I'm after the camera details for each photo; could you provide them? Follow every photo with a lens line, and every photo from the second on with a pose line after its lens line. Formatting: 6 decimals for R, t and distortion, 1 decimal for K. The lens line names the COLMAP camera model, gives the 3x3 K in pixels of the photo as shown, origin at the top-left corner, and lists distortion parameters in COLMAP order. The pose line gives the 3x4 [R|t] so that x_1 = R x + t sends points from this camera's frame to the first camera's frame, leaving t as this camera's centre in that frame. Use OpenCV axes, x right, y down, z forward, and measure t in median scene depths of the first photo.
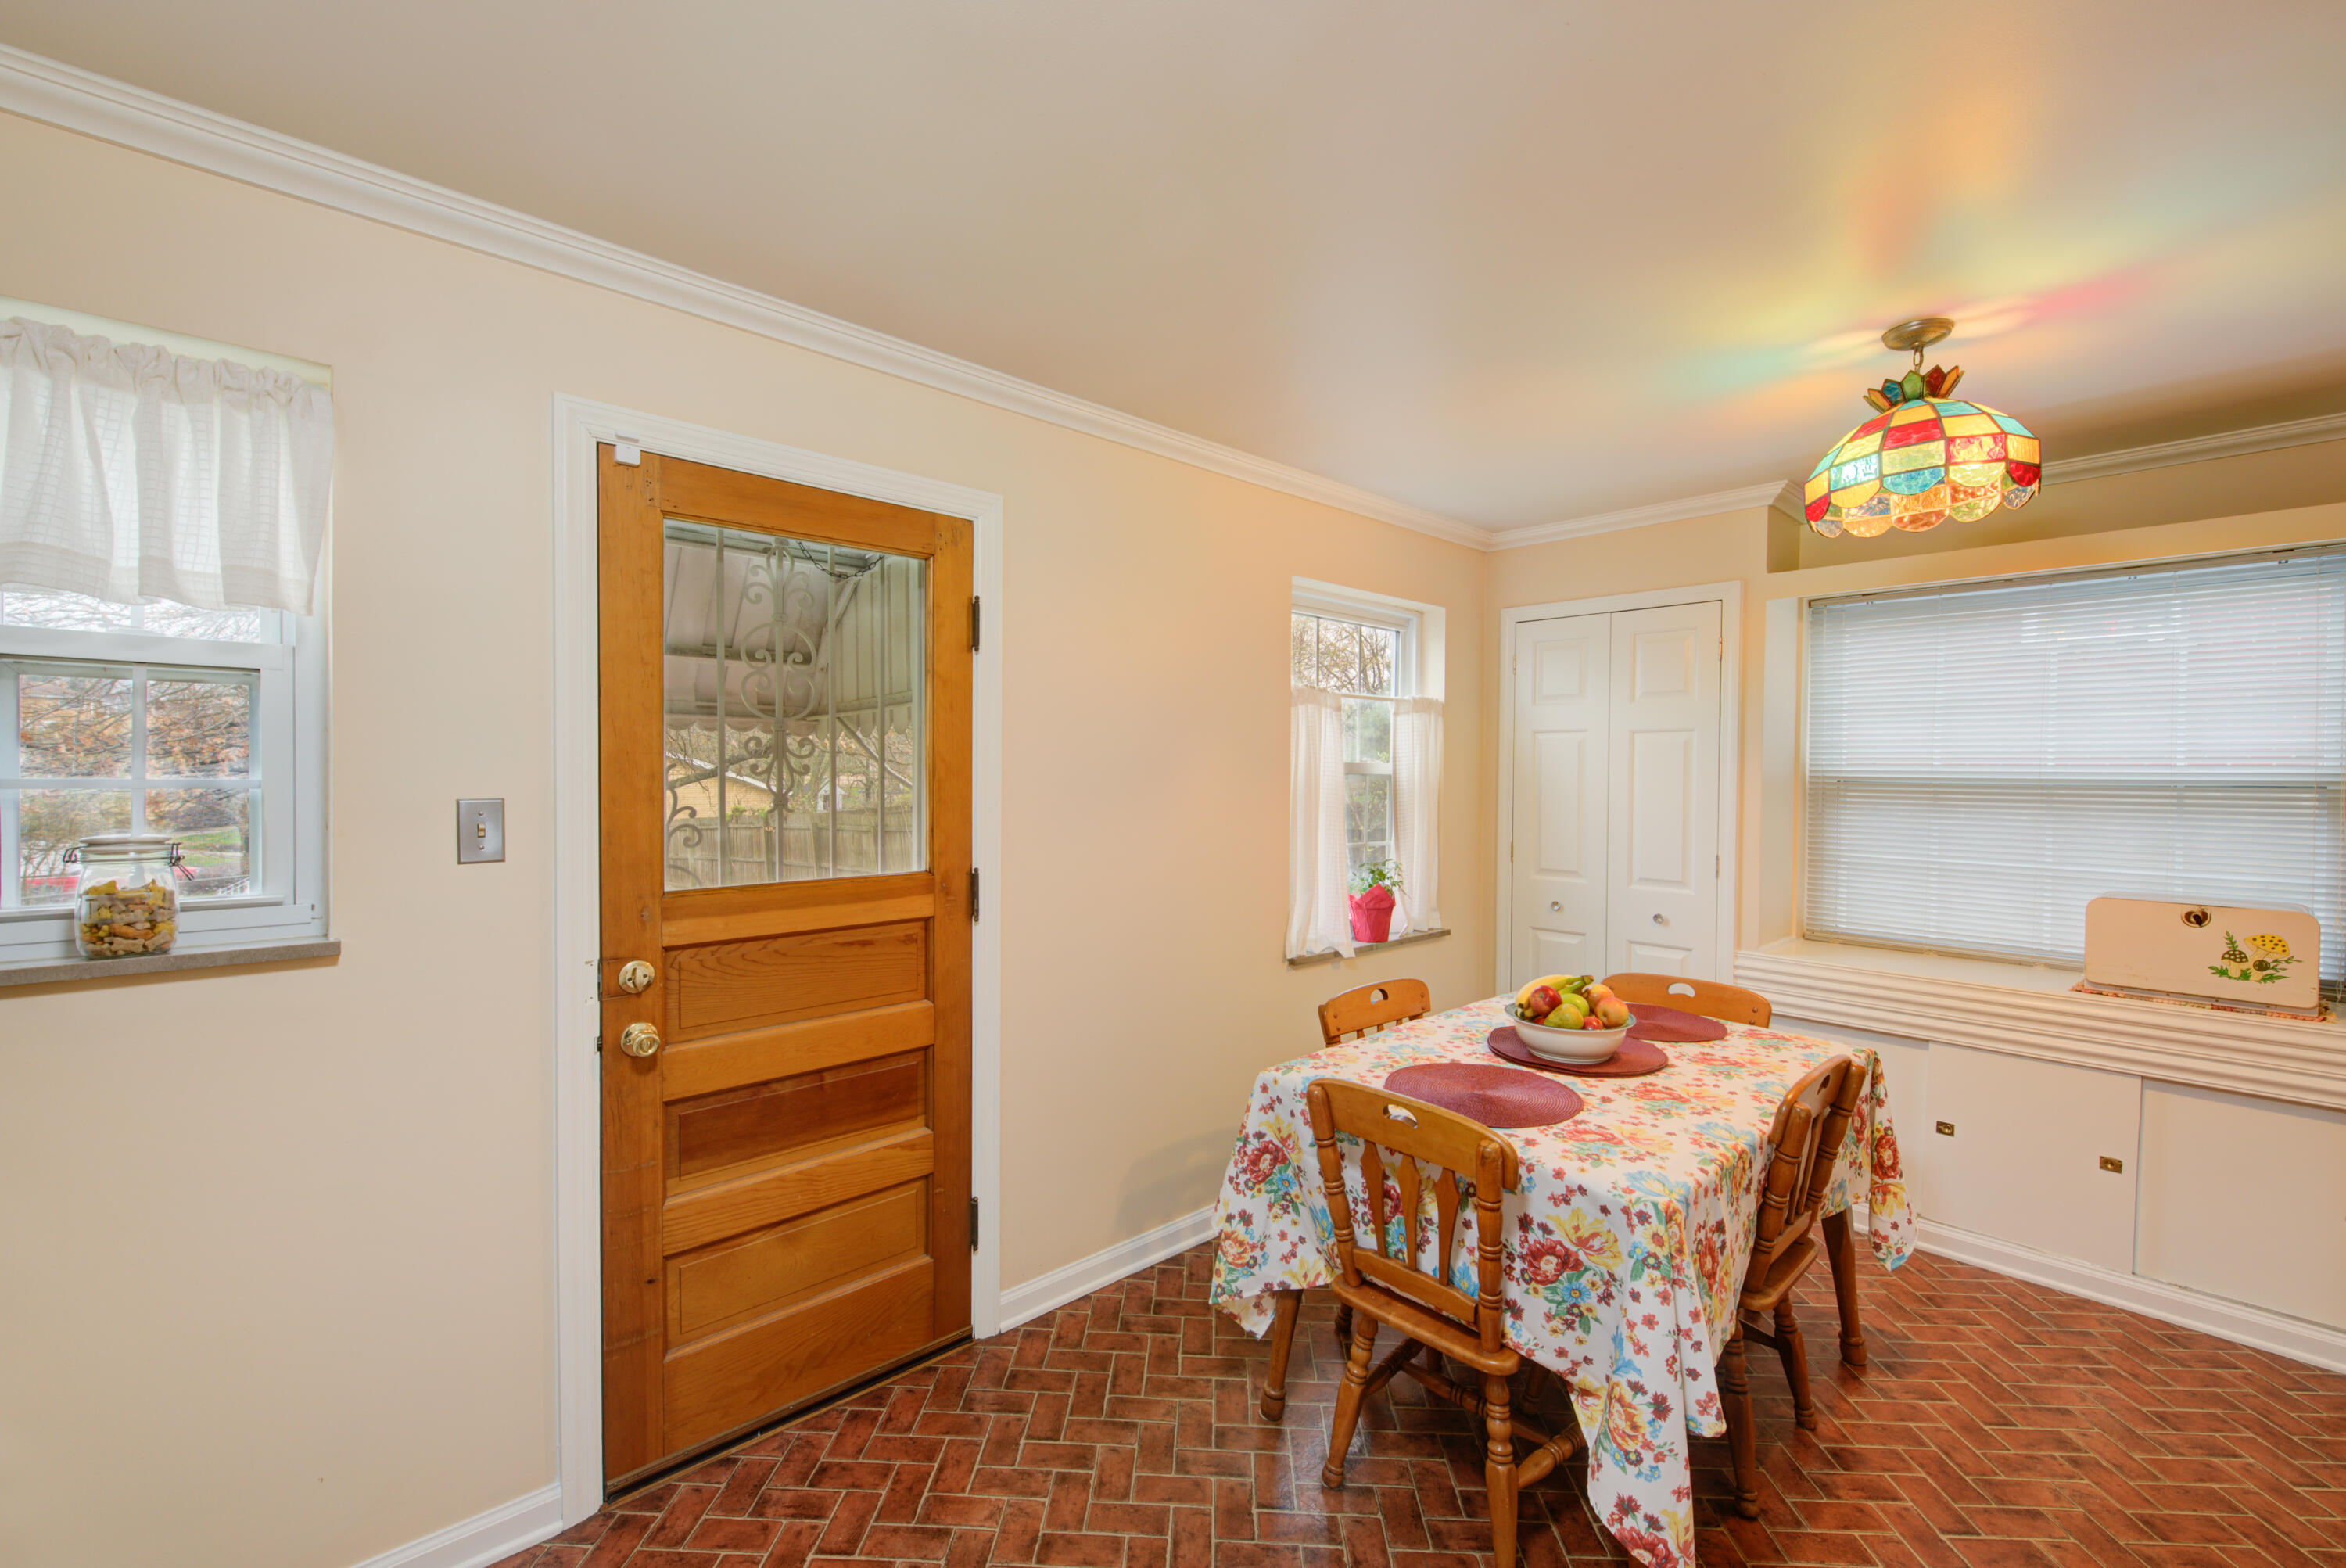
lens RADIAL K [[957.6, 0, 1173.0], [0, 957.6, 784.0], [0, 0, 1]] dist [-0.001718, -0.000202]
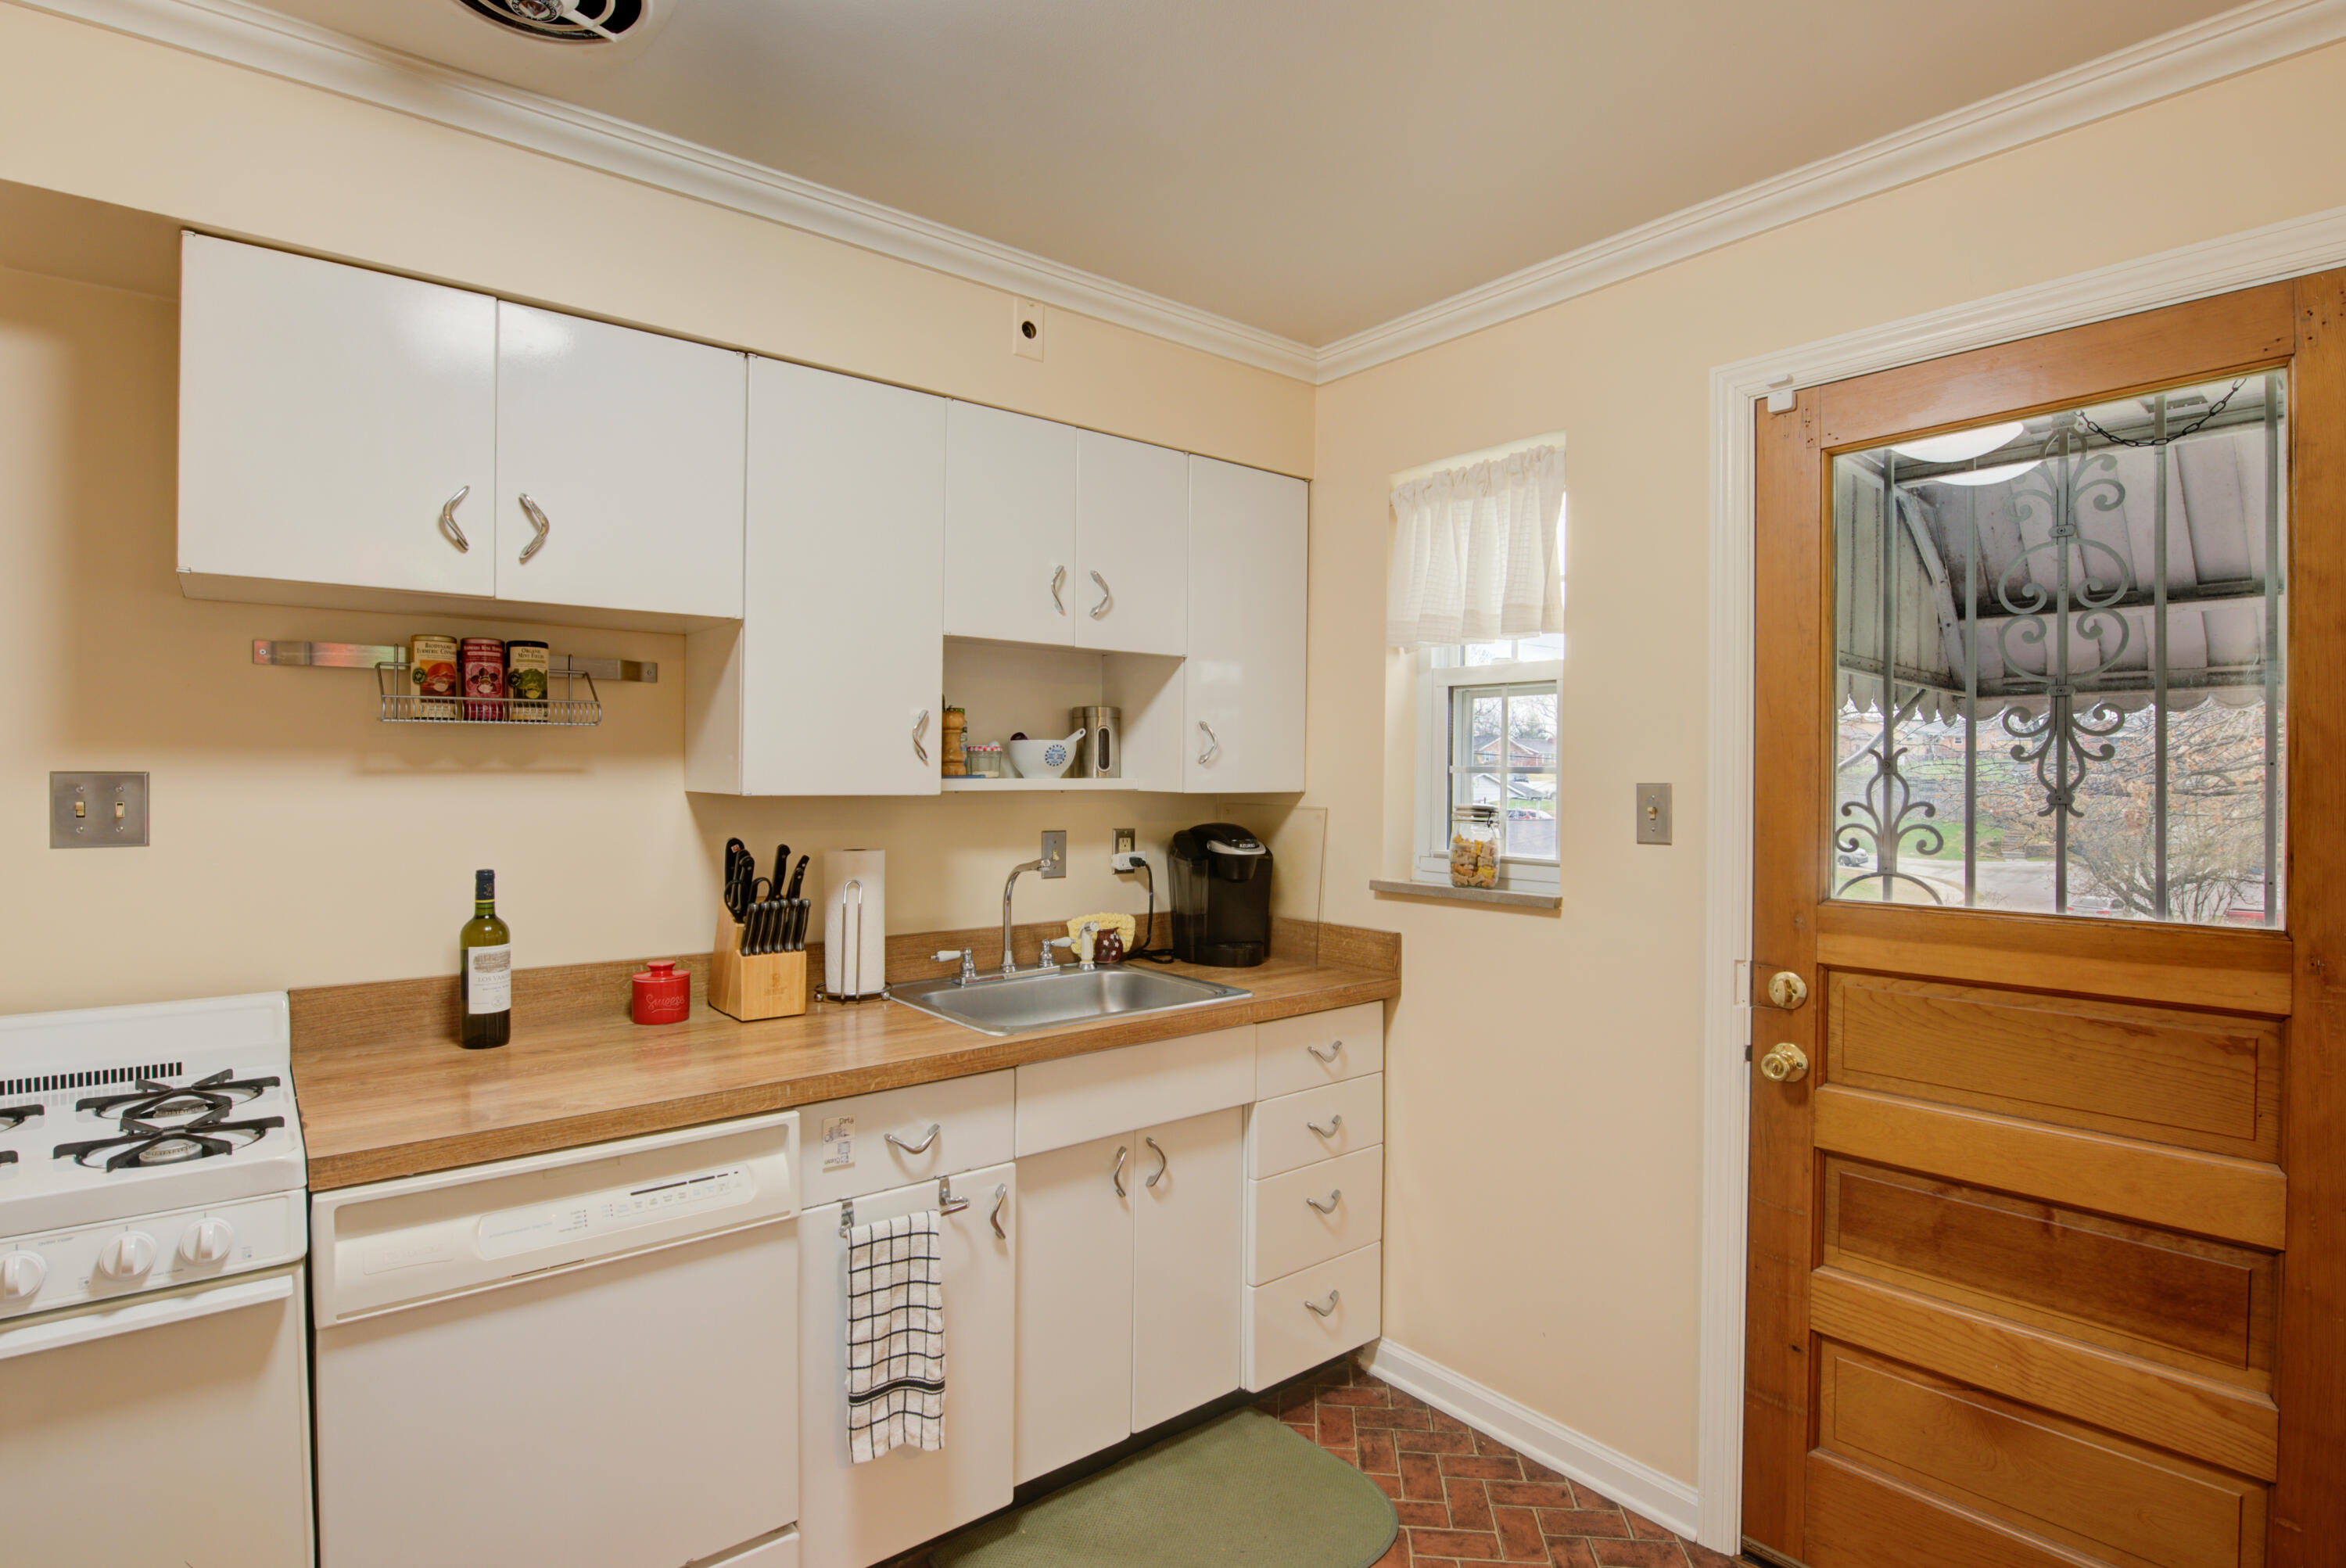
lens RADIAL K [[1155.9, 0, 1254.3], [0, 1155.9, 796.2], [0, 0, 1]] dist [-0.002808, -0.000558]
pose [[0.006776, 0.003519, -0.999971, 0.467603], [-0.026059, 0.999655, 0.003342, 0.030991], [0.999637, 0.026035, 0.006865, 0.471768]]
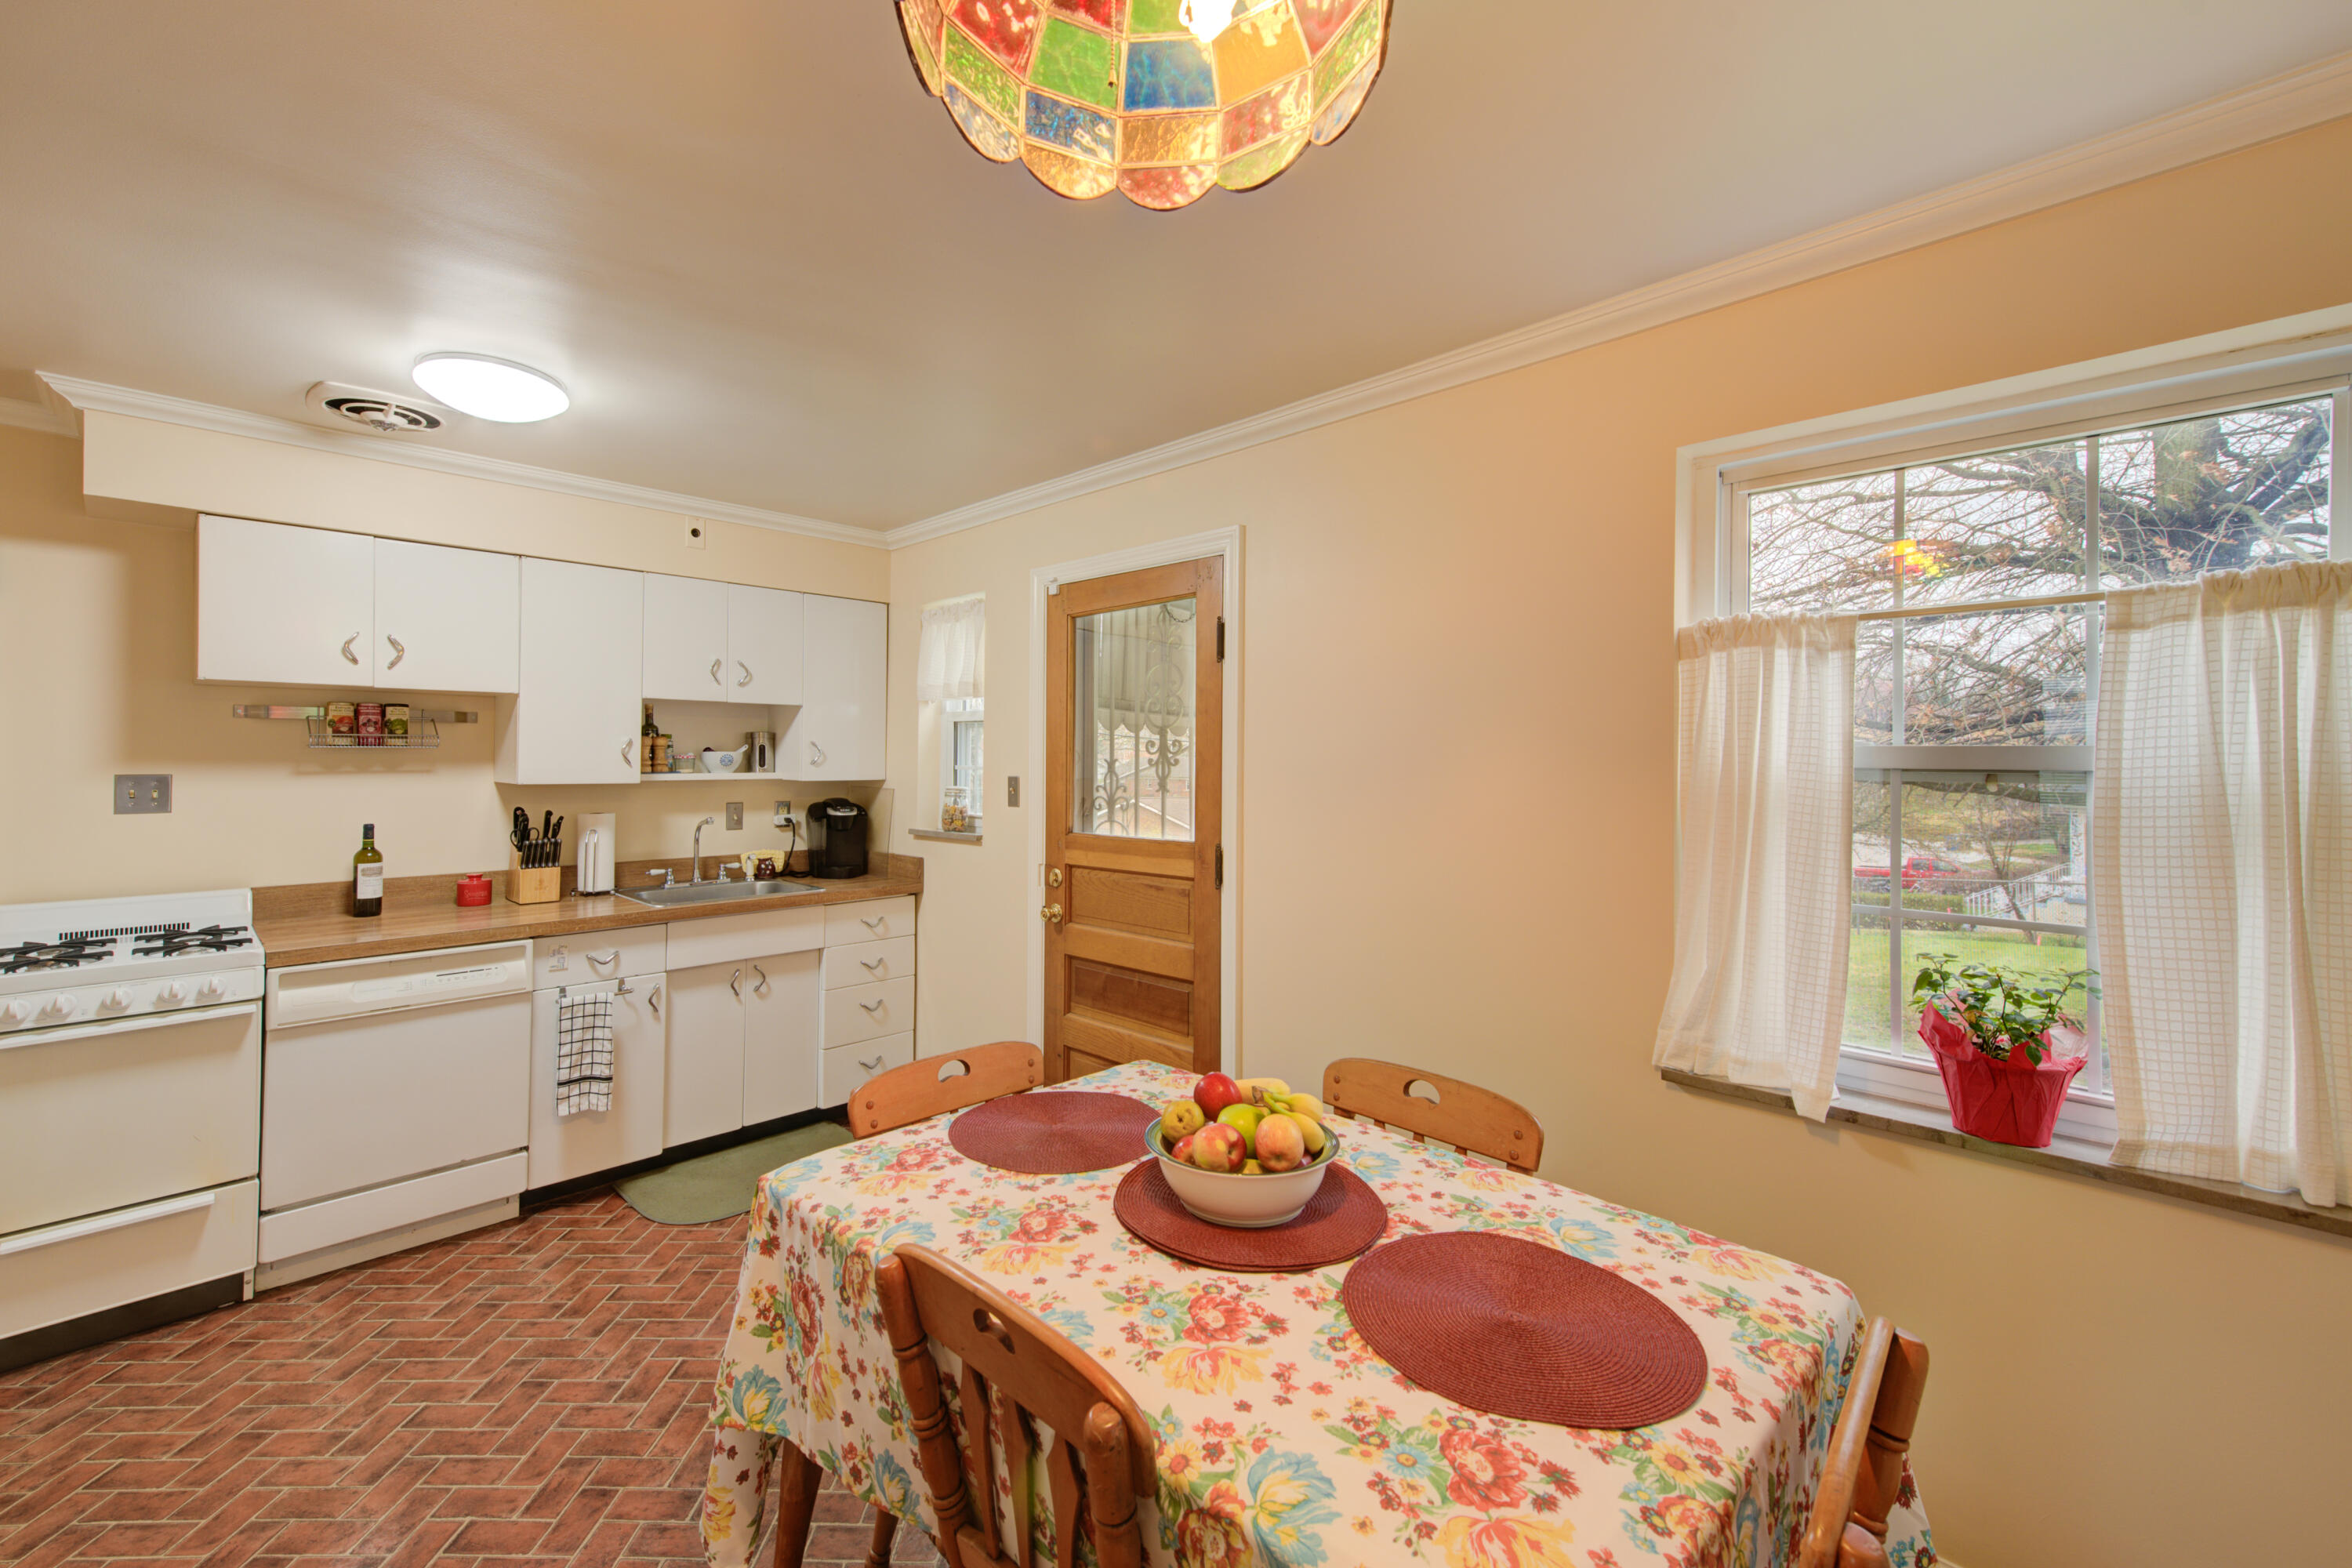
lens RADIAL K [[985.9, 0, 1164.8], [0, 985.9, 758.9], [0, 0, 1]] dist [0.066077, -0.000284]
pose [[0.049713, -0.015403, -0.998645, 1.228977], [-0.023618, 0.999583, -0.016594, 0.004510], [0.998484, 0.024411, 0.049328, 1.045496]]
